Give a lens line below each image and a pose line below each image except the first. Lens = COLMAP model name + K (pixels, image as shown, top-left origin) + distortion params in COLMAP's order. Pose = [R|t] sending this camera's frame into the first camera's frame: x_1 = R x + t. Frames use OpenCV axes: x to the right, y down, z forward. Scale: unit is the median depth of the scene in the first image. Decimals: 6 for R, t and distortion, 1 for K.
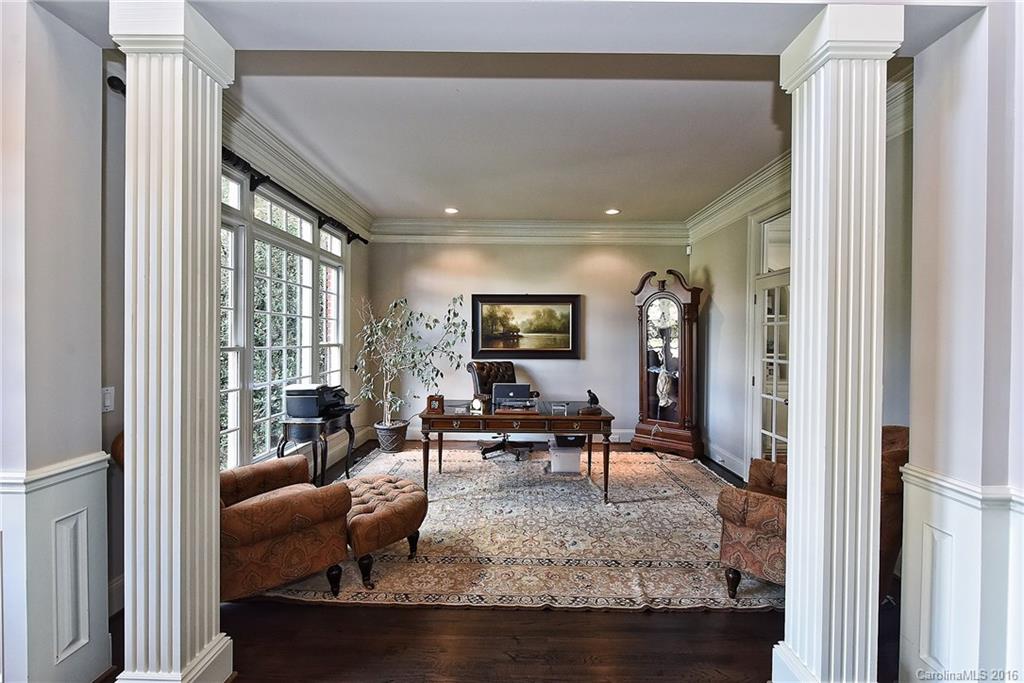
lens RADIAL K [[420.4, 0, 512.1], [0, 420.4, 338.8], [0, 0, 1]] dist [0.000299, -0.001137]
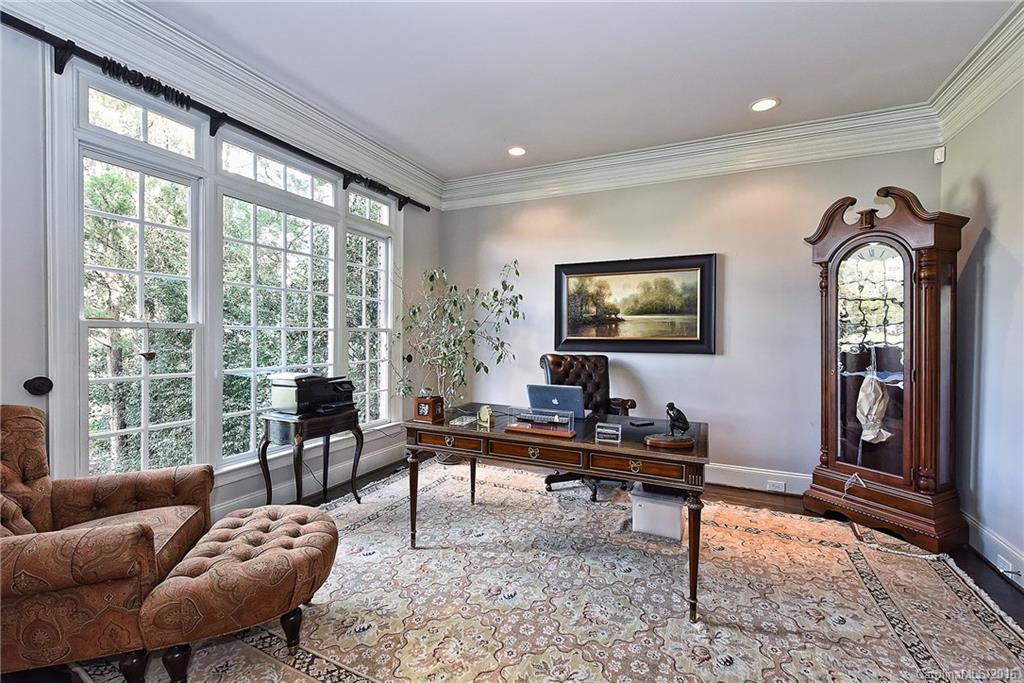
lens RADIAL K [[420.4, 0, 529.7], [0, 420.4, 341.7], [0, 0, 1]] dist [0.000299, -0.001137]
pose [[0.908209, 0.005945, -0.418475, 0.196371], [-0.004391, 0.999979, 0.004676, 0.031220], [0.418495, -0.002409, 0.908216, 0.336413]]
